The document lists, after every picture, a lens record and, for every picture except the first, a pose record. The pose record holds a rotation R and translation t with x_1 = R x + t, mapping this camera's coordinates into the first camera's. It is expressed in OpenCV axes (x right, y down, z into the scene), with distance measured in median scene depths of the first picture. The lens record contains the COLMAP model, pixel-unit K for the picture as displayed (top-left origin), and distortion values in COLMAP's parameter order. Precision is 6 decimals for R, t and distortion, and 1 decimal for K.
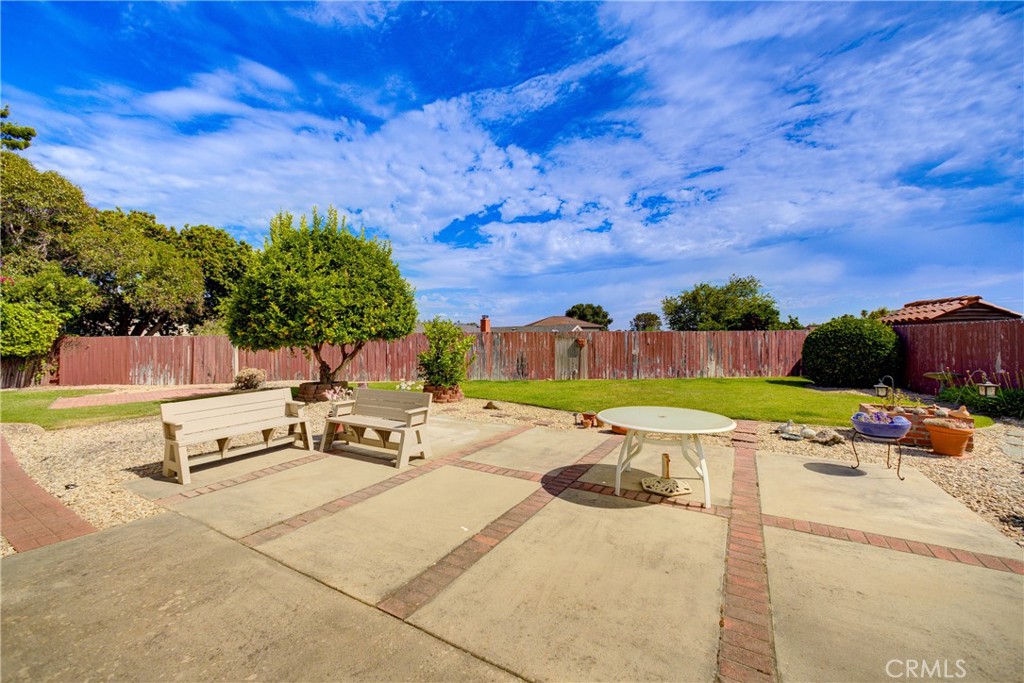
lens RADIAL K [[413.2, 0, 512.2], [0, 413.2, 346.6], [0, 0, 1]] dist [-0.015792, 0.005641]
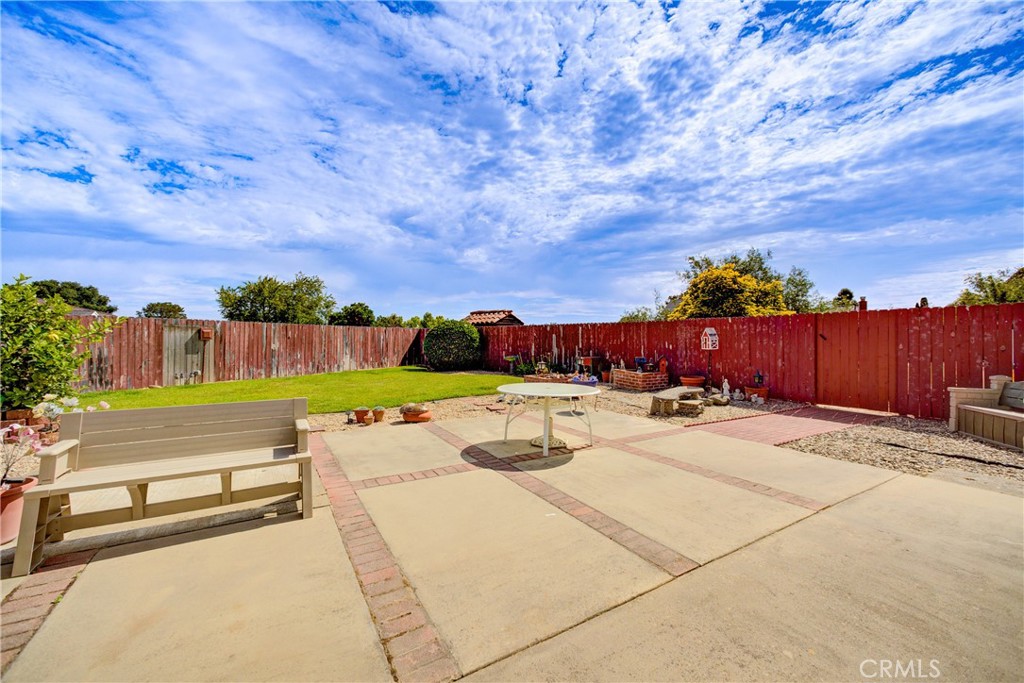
lens RADIAL K [[413.2, 0, 505.9], [0, 413.2, 334.1], [0, 0, 1]] dist [-0.015792, 0.005641]
pose [[0.469584, 0.020759, 0.882644, -0.241901], [0.003757, 0.999668, -0.025510, 0.010629], [-0.882880, 0.015295, 0.469350, 0.150159]]
